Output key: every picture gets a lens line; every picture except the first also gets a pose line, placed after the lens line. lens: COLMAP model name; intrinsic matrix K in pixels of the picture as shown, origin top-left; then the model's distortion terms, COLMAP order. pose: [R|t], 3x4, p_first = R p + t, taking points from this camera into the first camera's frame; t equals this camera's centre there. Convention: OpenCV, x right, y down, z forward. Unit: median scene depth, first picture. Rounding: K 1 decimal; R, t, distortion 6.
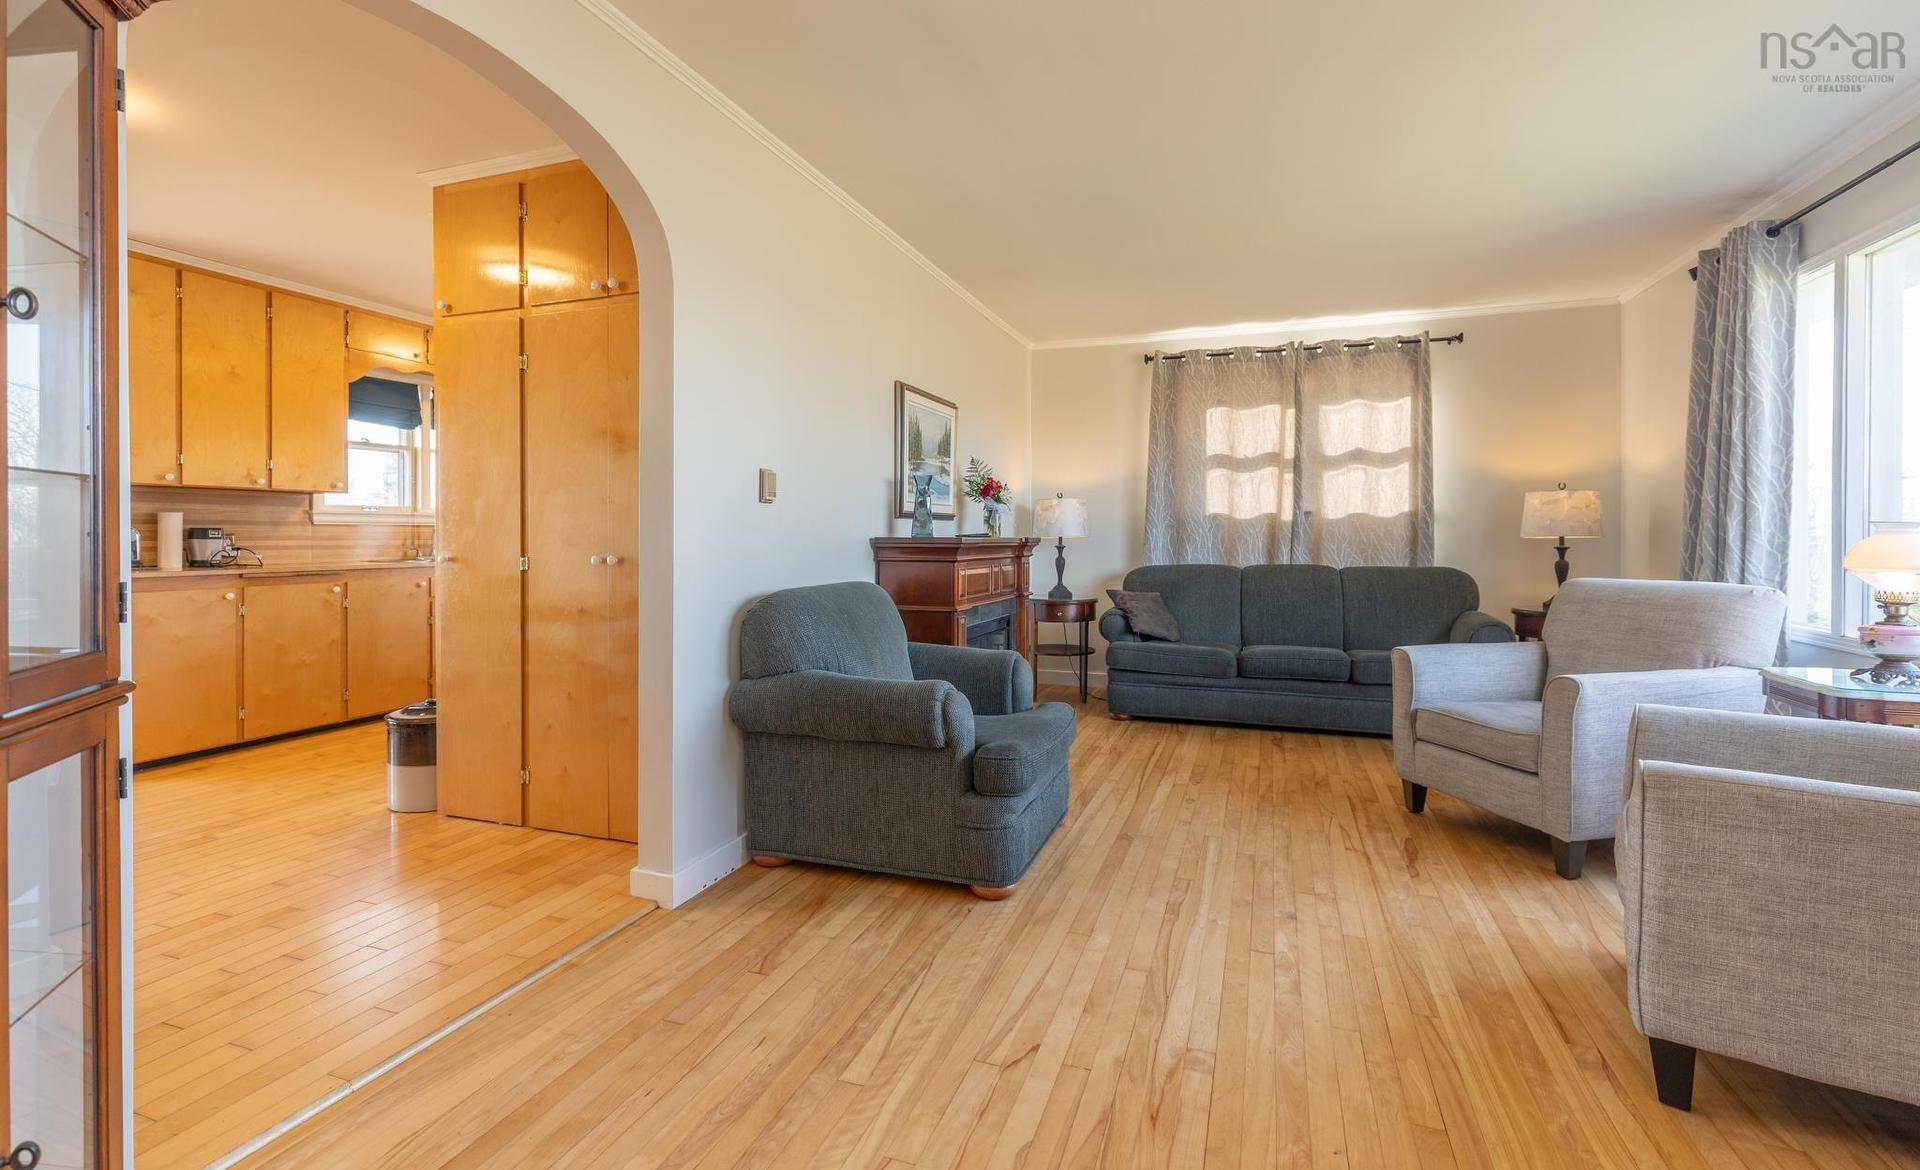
lens RADIAL K [[868.0, 0, 959.2], [0, 868.0, 539.6], [0, 0, 1]] dist [0.002205, -0.001181]
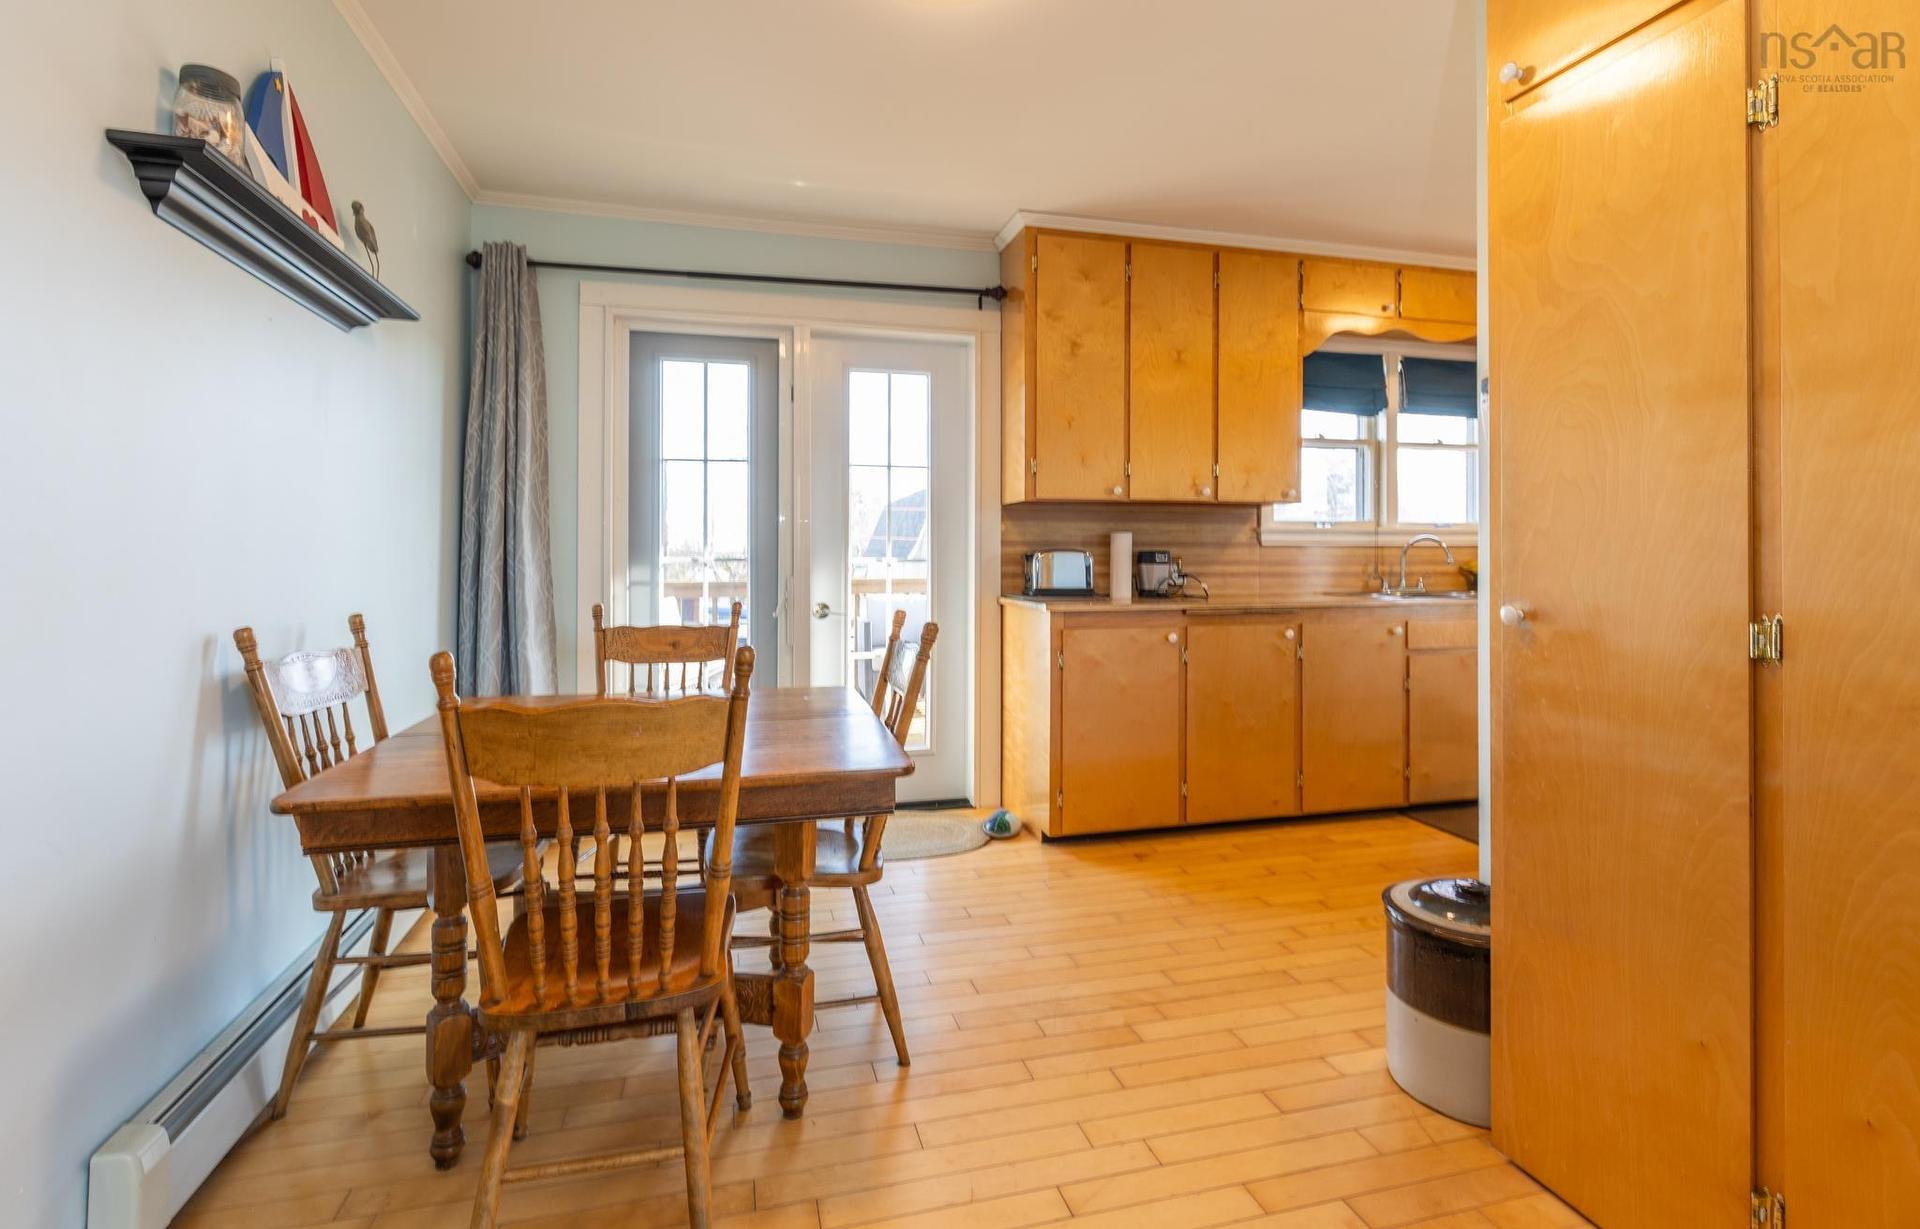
lens RADIAL K [[877.0, 0, 942.8], [0, 877.0, 559.2], [0, 0, 1]] dist [-0.001041, -0.000571]
pose [[0.559055, 0.001771, -0.829129, -0.267364], [-0.004325, 0.999990, -0.000781, -0.003554], [0.829120, 0.004023, 0.559057, 0.344087]]
